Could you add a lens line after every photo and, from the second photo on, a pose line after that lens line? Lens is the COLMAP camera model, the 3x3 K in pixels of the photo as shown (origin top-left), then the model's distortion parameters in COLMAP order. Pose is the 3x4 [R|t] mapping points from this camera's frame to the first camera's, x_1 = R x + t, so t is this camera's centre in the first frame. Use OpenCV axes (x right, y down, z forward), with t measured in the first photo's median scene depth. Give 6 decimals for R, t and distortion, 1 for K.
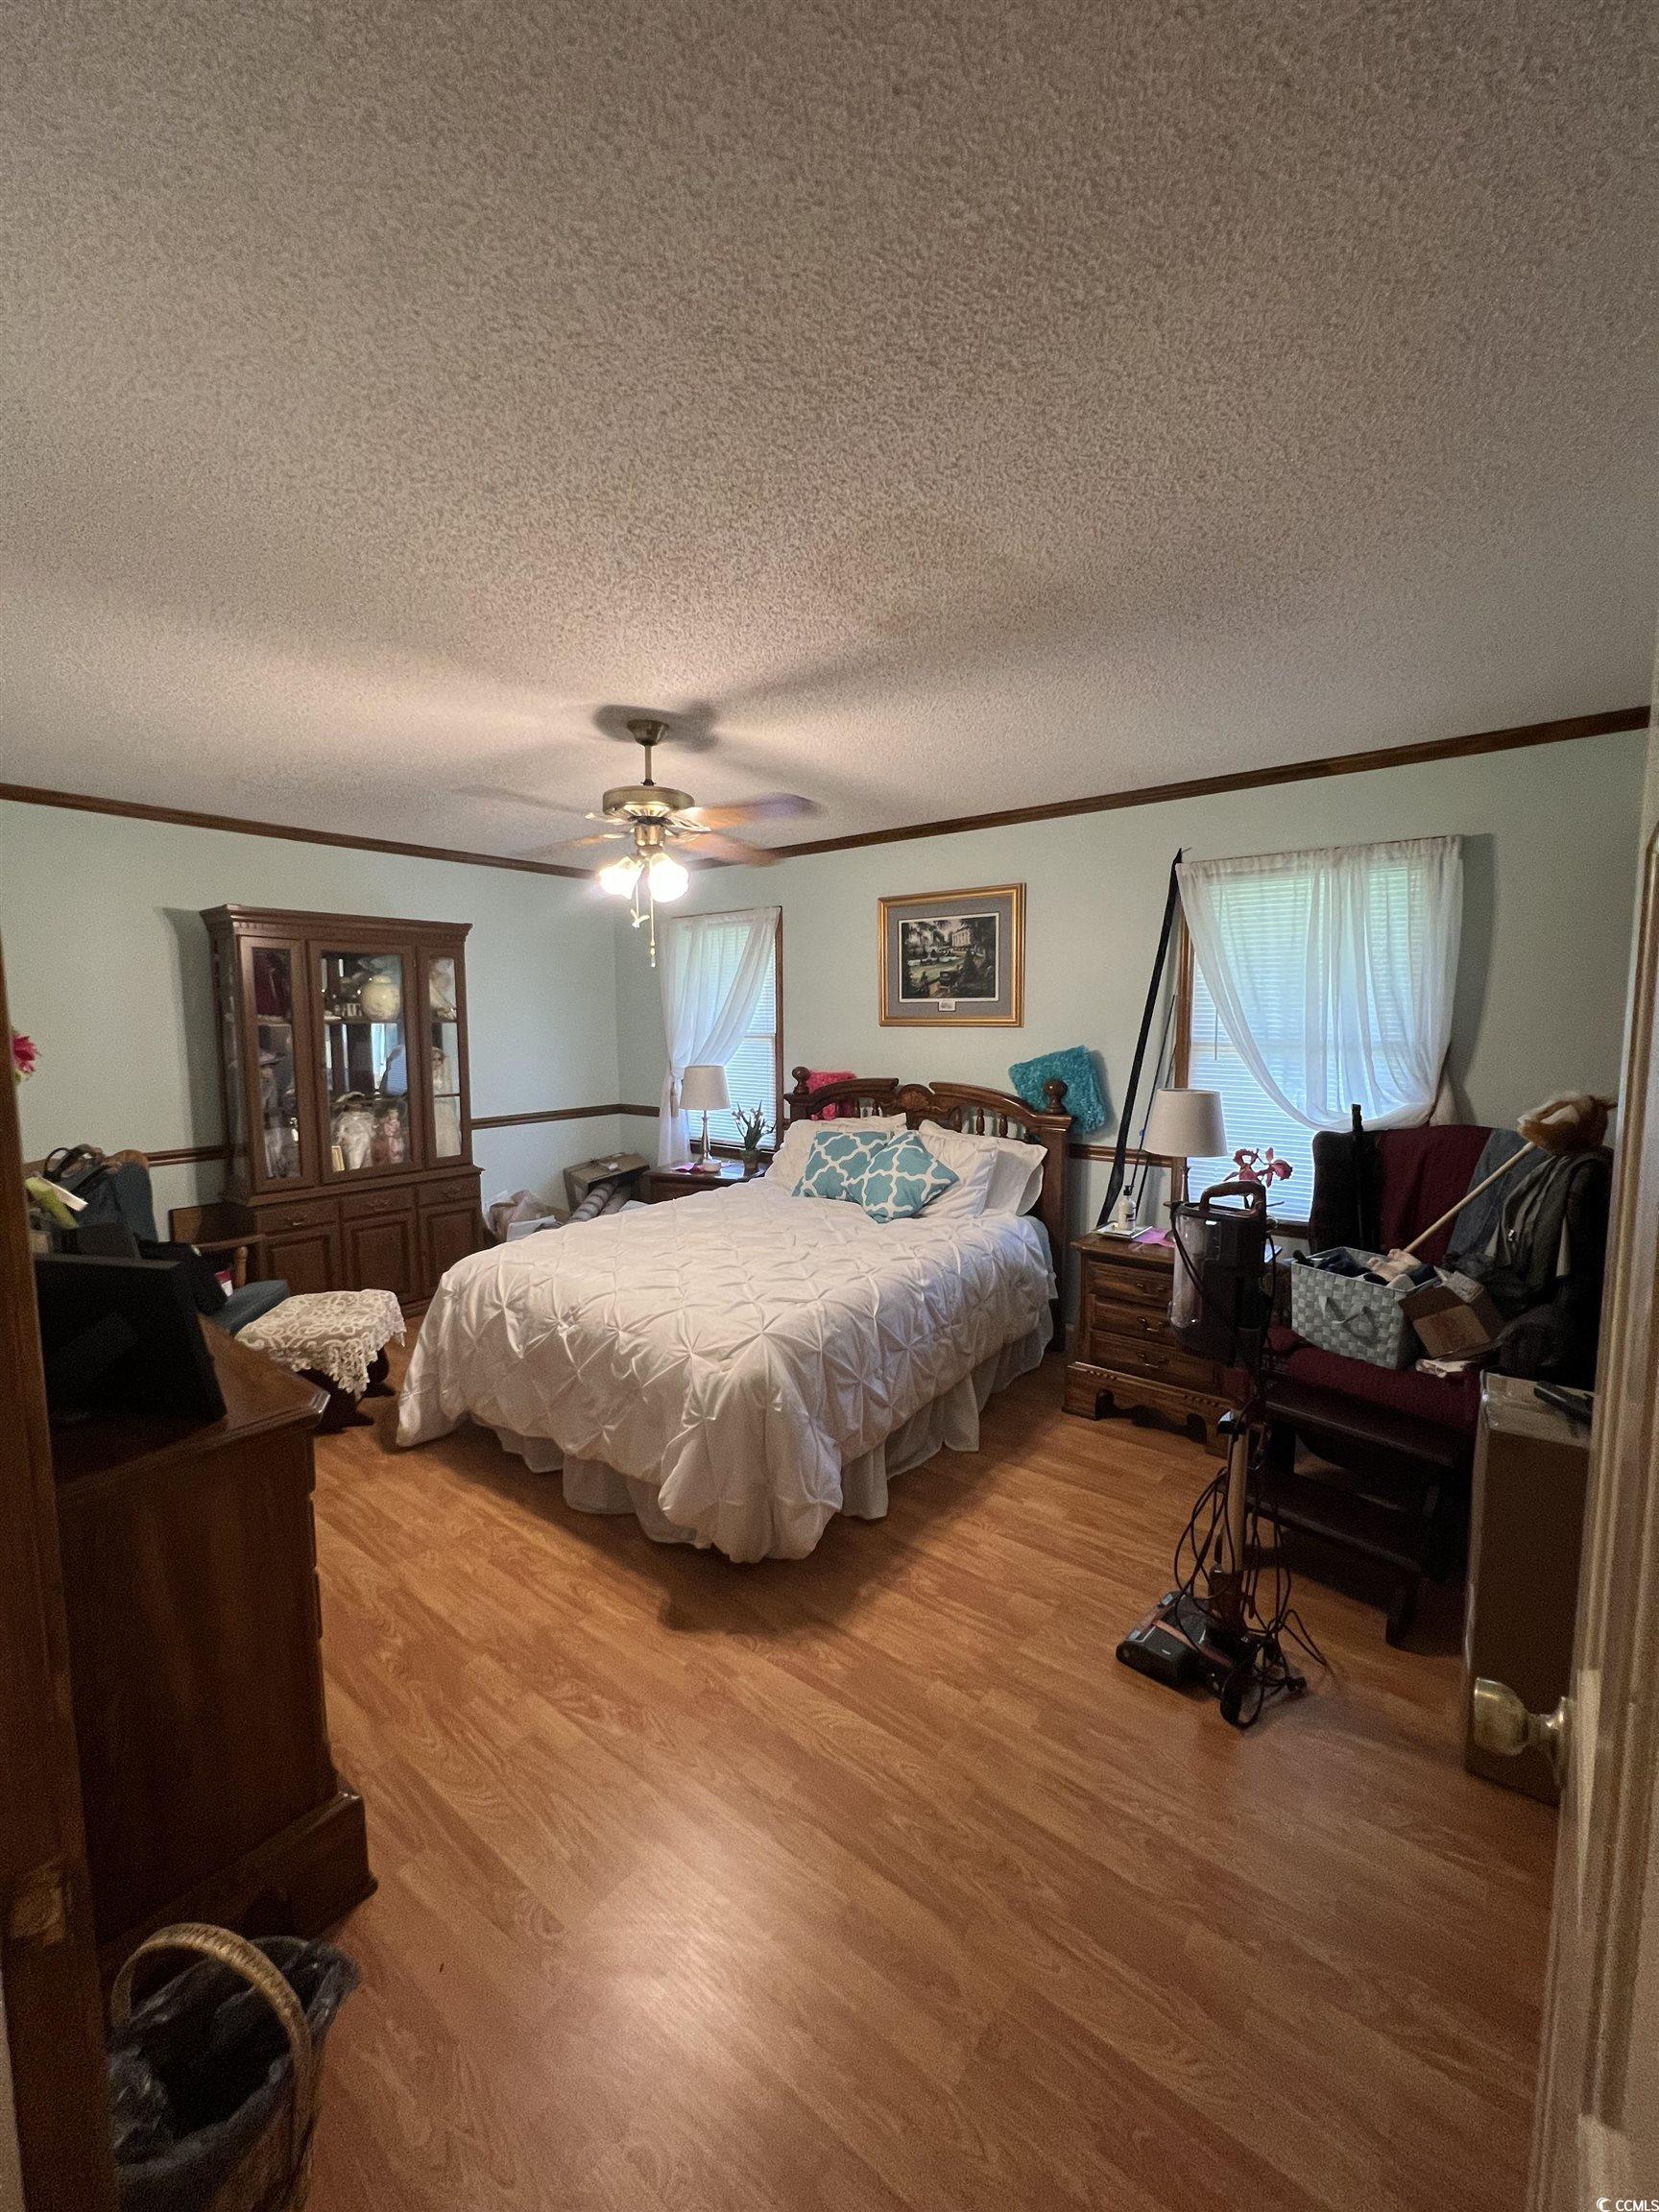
lens RADIAL K [[880.8, 0, 830.6], [0, 880.8, 1100.3], [0, 0, 1]] dist [0.000151, 0.000310]
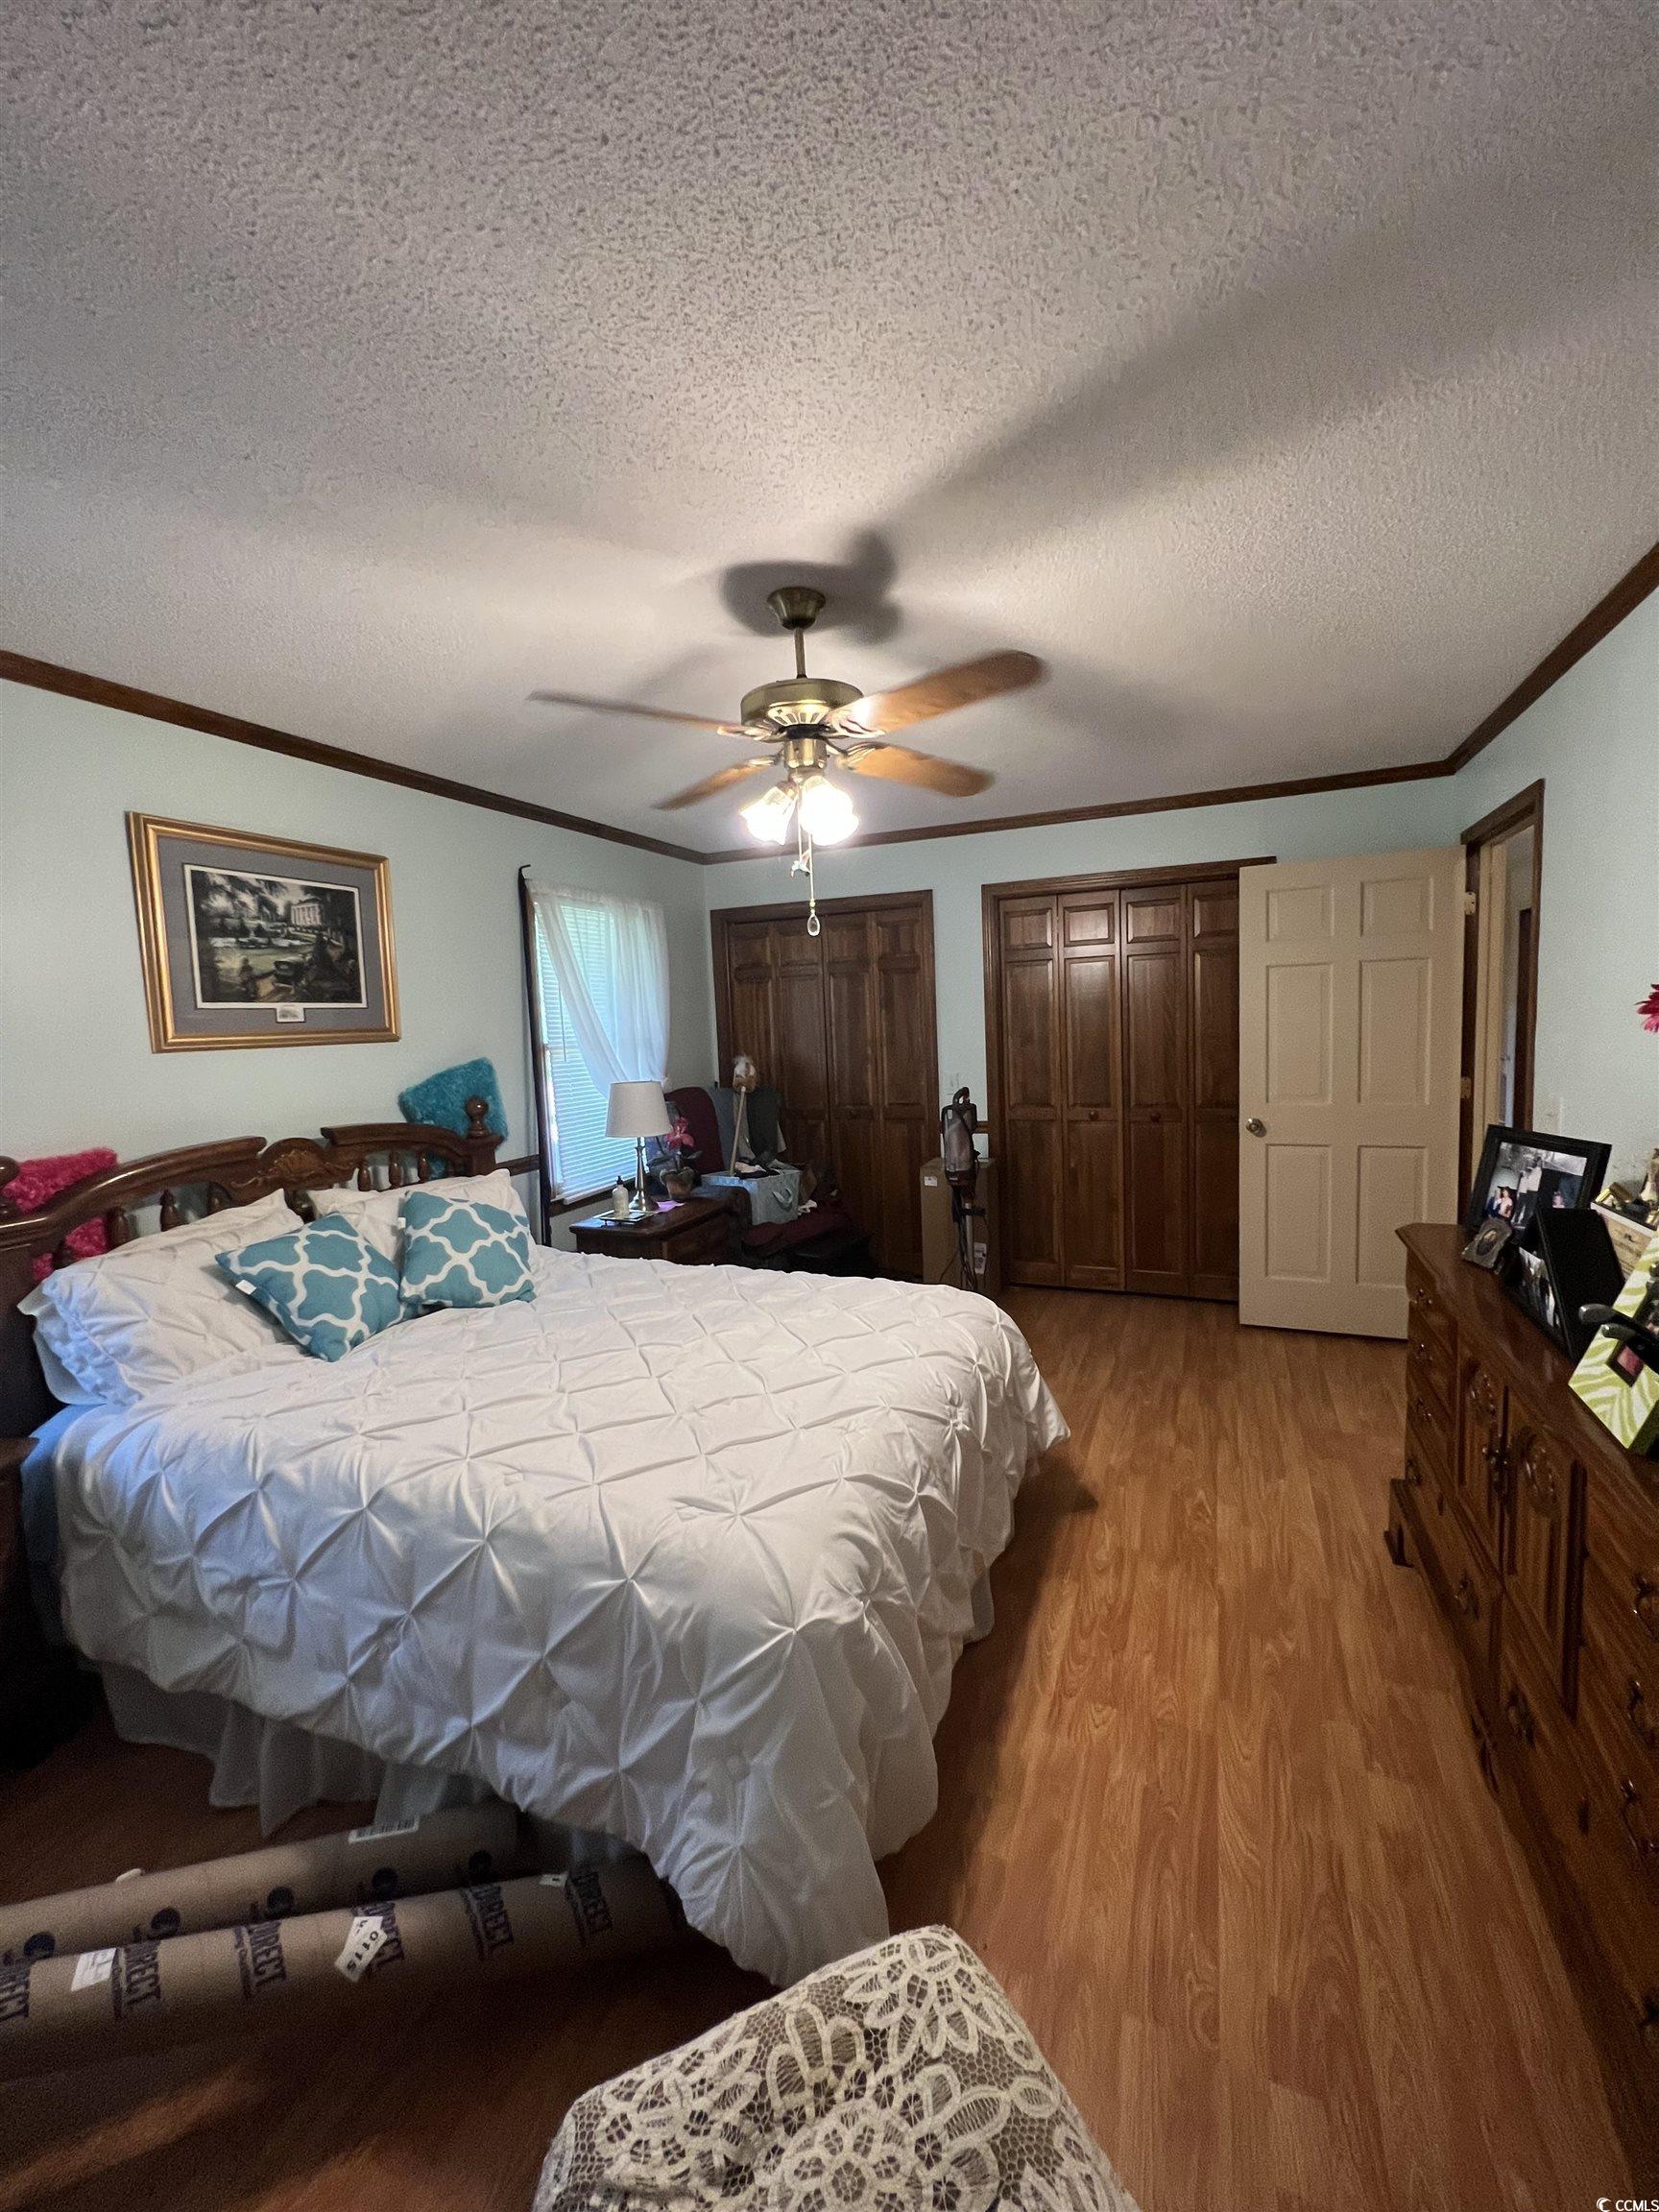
lens RADIAL K [[880.8, 0, 829.6], [0, 880.8, 1098.1], [0, 0, 1]] dist [0.000151, 0.000310]
pose [[-0.259711, -0.079610, 0.962399, -0.607202], [0.128473, 0.984889, 0.116140, -0.070201], [-0.957102, 0.153805, -0.245558, 0.784904]]
